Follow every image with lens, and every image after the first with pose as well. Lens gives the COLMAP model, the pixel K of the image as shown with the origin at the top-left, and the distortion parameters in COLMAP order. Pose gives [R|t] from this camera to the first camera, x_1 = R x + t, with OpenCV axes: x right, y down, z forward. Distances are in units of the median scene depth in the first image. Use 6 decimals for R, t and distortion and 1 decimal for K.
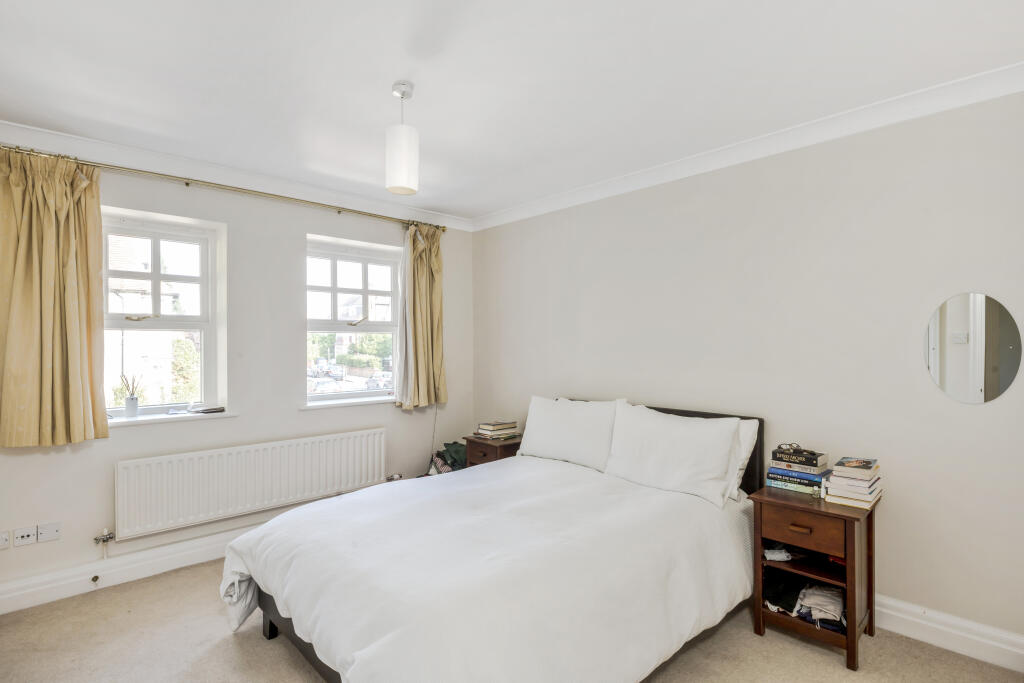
lens RADIAL K [[500.2, 0, 511.5], [0, 500.2, 346.7], [0, 0, 1]] dist [-0.000948, 0.000014]
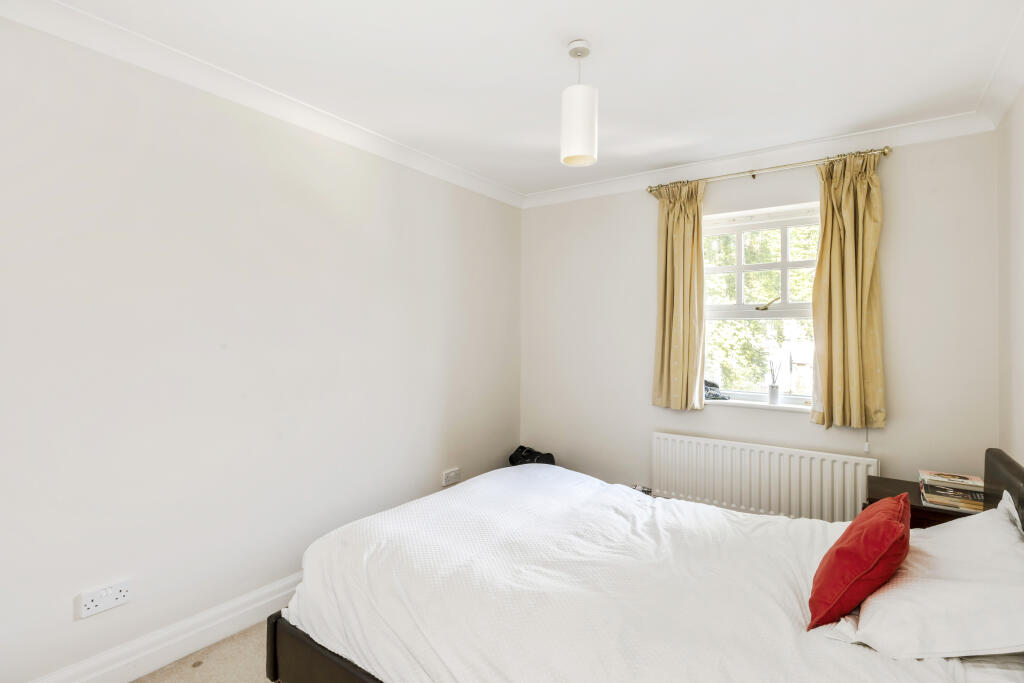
lens RADIAL K [[567.6, 0, 511.7], [0, 567.6, 332.6], [0, 0, 1]] dist [-0.001083, -0.000254]
pose [[0.172538, 0.006236, -0.984983, 0.462274], [-0.016621, 0.999856, 0.003419, -0.003019], [0.984863, 0.015782, 0.172617, 0.423640]]
